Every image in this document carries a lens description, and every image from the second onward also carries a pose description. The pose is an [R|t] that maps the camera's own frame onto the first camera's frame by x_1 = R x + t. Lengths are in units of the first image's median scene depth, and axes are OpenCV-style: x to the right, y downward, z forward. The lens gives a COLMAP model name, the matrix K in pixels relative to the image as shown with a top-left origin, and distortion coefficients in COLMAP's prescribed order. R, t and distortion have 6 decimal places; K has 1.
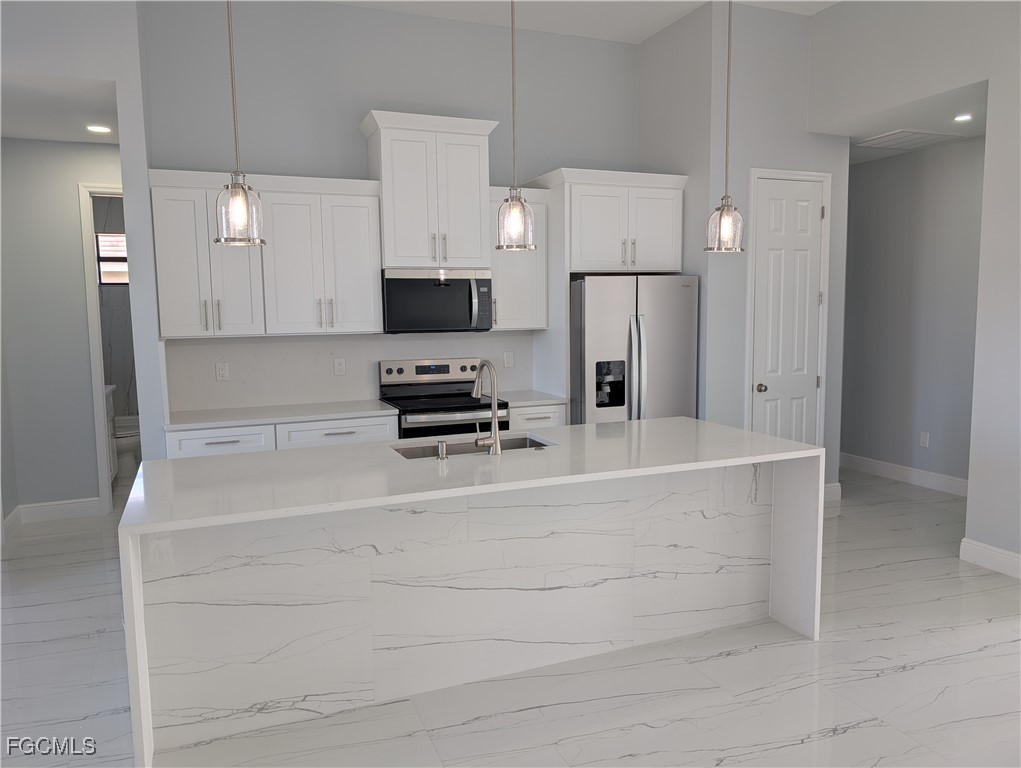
lens RADIAL K [[731.9, 0, 517.2], [0, 731.9, 384.8], [0, 0, 1]] dist [0.035410, -0.001398]
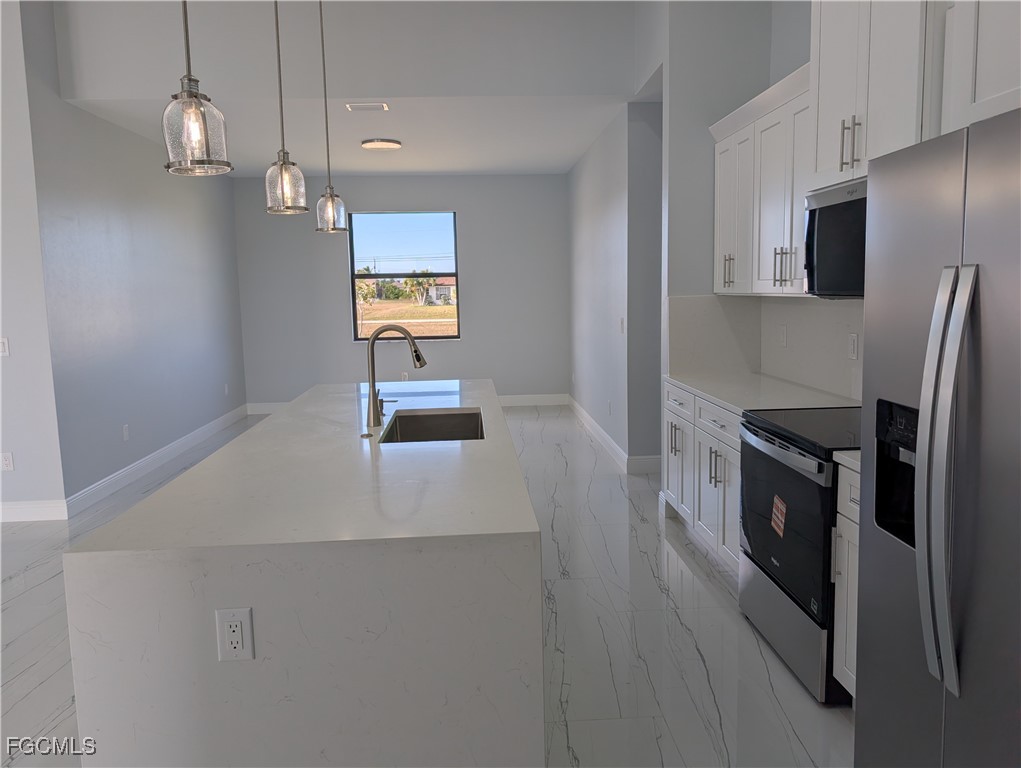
lens RADIAL K [[728.5, 0, 527.9], [0, 728.5, 364.1], [0, 0, 1]] dist [0.000830, -0.000092]
pose [[-0.314245, 0.122110, -0.941456, 0.514887], [-0.073854, 0.985543, 0.152480, -0.093740], [0.946465, 0.117446, -0.300684, 0.987787]]
